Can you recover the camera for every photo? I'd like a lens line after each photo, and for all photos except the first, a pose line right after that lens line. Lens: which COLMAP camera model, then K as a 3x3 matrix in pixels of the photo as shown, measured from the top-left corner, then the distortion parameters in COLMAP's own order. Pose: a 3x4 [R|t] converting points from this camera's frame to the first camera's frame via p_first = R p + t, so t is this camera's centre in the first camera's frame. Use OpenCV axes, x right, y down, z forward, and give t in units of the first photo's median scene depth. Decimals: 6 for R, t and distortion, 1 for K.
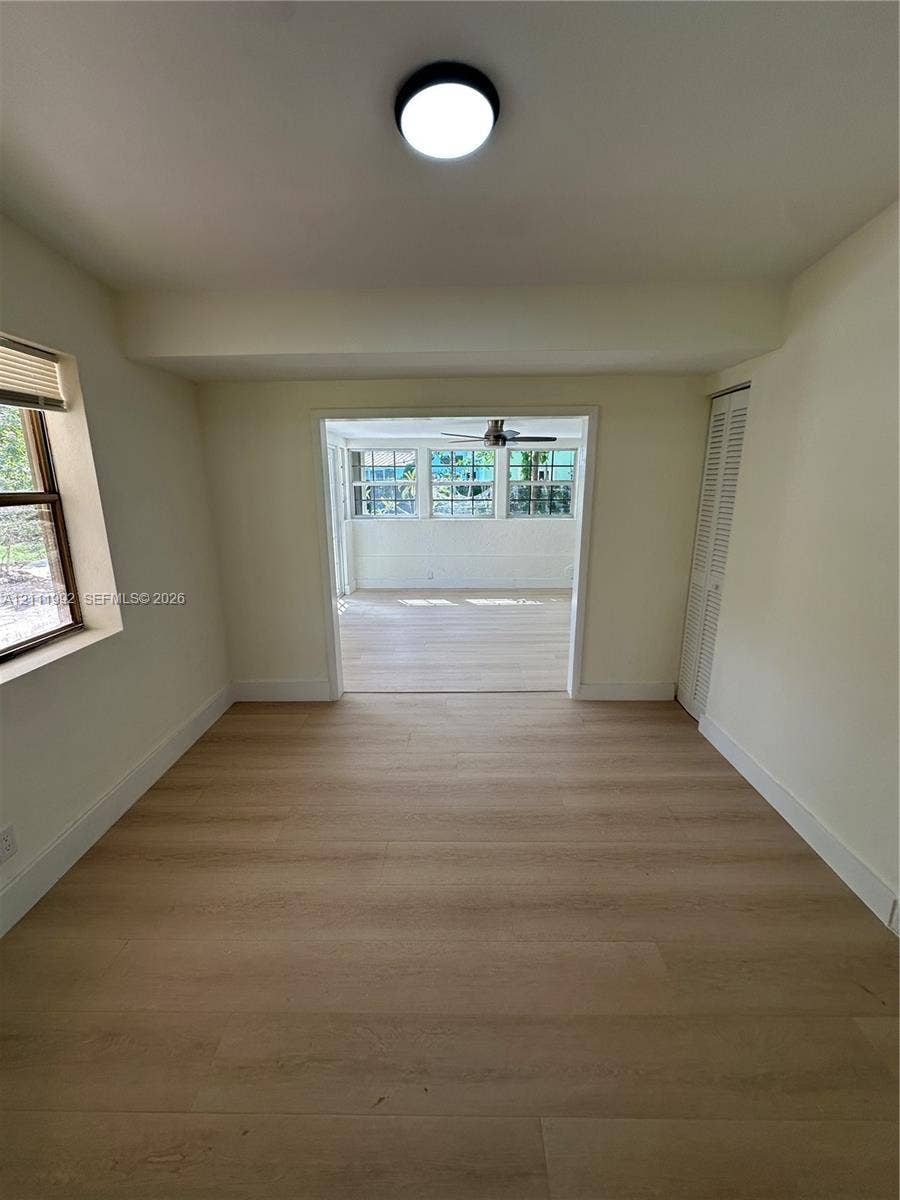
lens RADIAL K [[477.8, 0, 450.0], [0, 477.8, 600.0], [0, 0, 1]] dist [-0.002198, -0.000057]
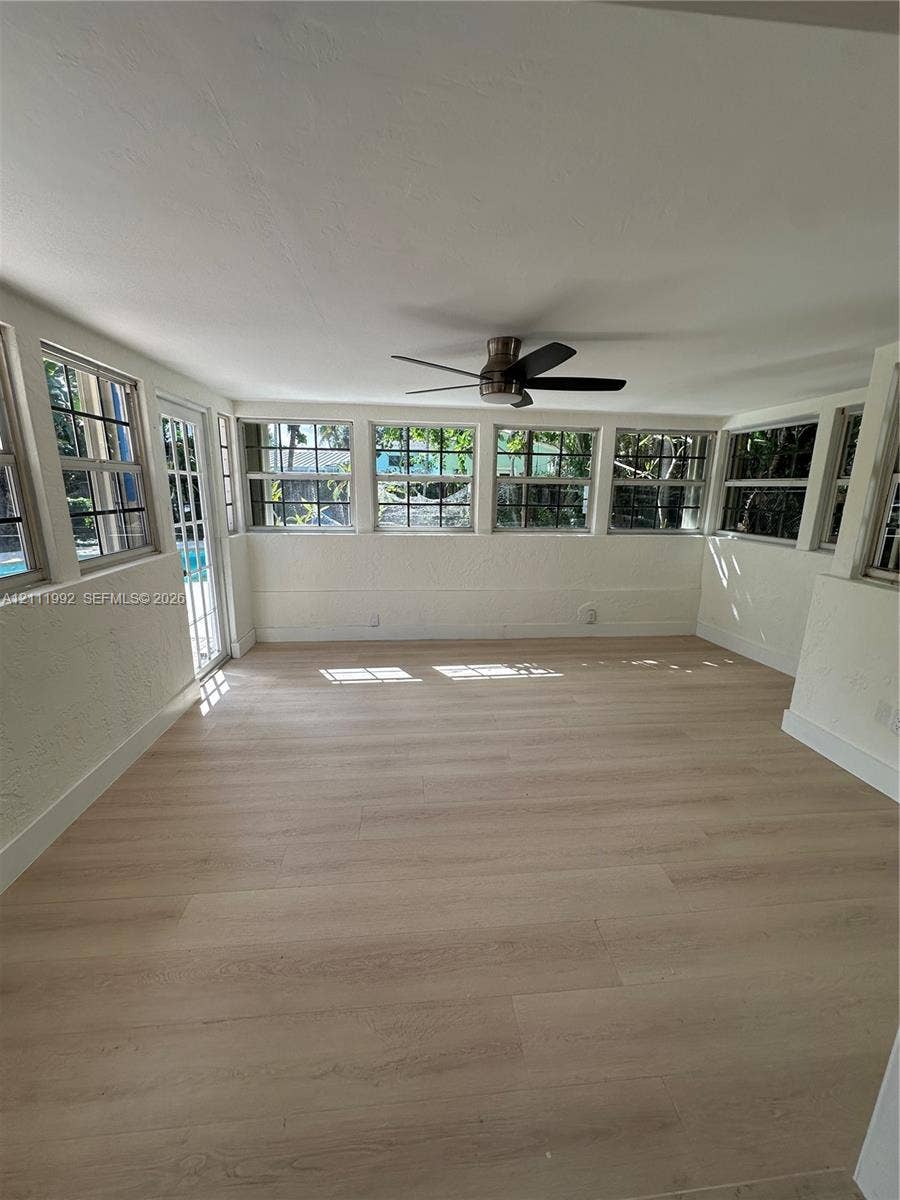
lens RADIAL K [[477.8, 0, 450.0], [0, 477.8, 600.0], [0, 0, 1]] dist [-0.002198, -0.000057]
pose [[0.994456, -0.007665, 0.104870, -0.008217], [0.008574, 0.999929, -0.008223, -0.074560], [-0.104800, 0.009077, 0.994452, 0.357791]]
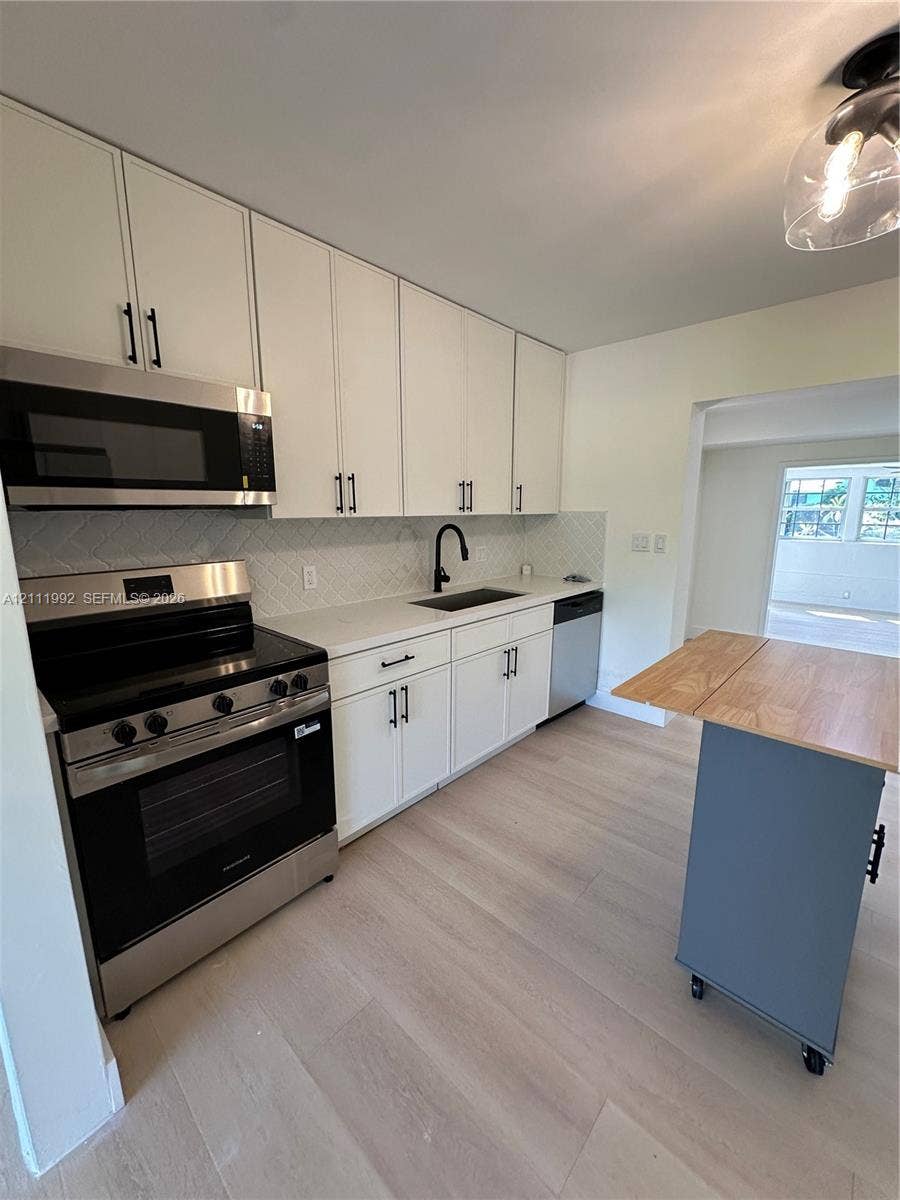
lens RADIAL K [[477.8, 0, 450.0], [0, 477.8, 600.0], [0, 0, 1]] dist [-0.002198, -0.000057]
pose [[0.743171, 0.135181, -0.655304, 0.000686], [-0.167548, 0.985774, 0.013339, 0.093815], [0.647784, 0.099882, 0.755248, -0.370571]]
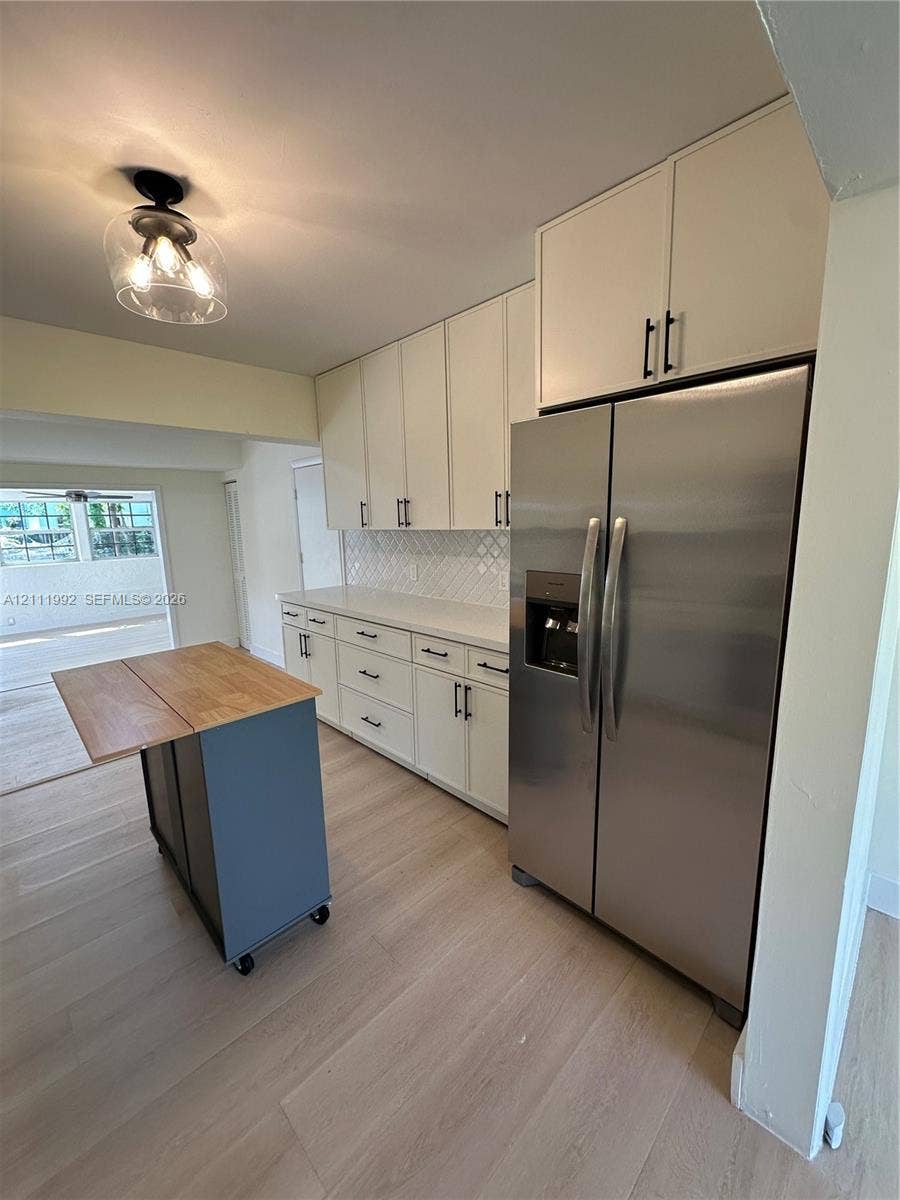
lens RADIAL K [[477.8, 0, 450.0], [0, 477.8, 600.0], [0, 0, 1]] dist [-0.002198, -0.000057]
pose [[0.701635, -0.132845, 0.700044, -0.092267], [0.193051, 0.981162, -0.007298, 0.093453], [-0.685886, 0.140264, 0.714063, -0.381884]]
